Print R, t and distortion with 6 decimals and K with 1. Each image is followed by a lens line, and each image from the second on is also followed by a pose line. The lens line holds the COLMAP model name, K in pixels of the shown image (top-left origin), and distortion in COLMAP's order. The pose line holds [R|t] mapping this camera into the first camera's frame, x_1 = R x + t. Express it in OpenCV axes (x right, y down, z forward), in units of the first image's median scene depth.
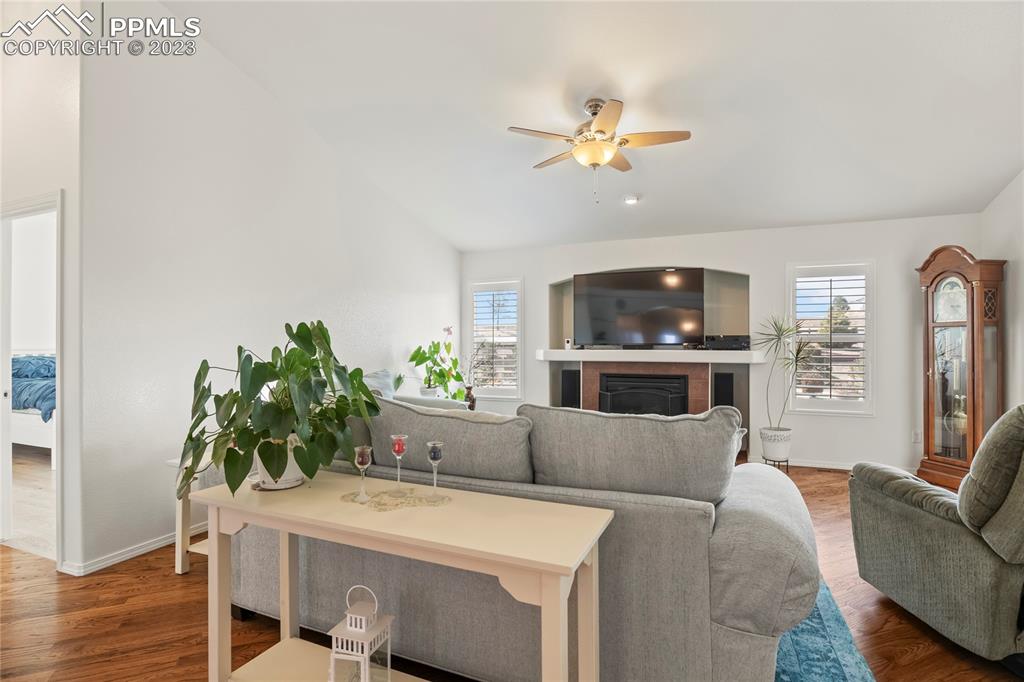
lens RADIAL K [[507.5, 0, 519.4], [0, 507.5, 338.1], [0, 0, 1]] dist [-0.016842, -0.001137]
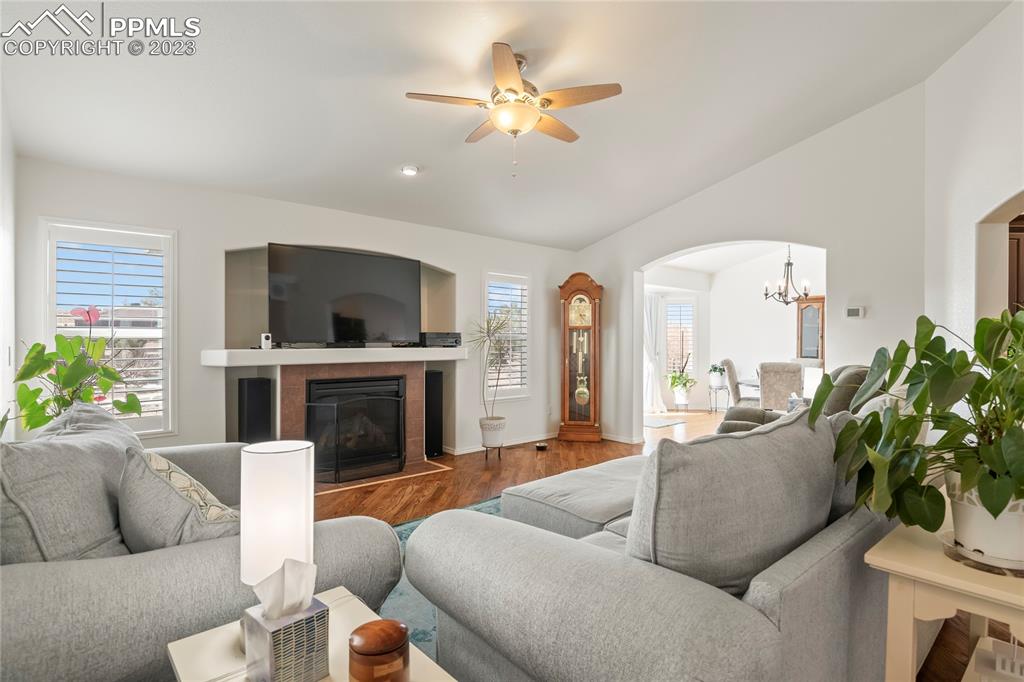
lens RADIAL K [[507.5, 0, 519.4], [0, 507.5, 338.1], [0, 0, 1]] dist [-0.016842, -0.001137]
pose [[0.425206, 0.003860, 0.905088, -0.428296], [-0.013550, 0.999906, 0.002101, 0.001682], [-0.904995, -0.013158, 0.425218, 0.437160]]
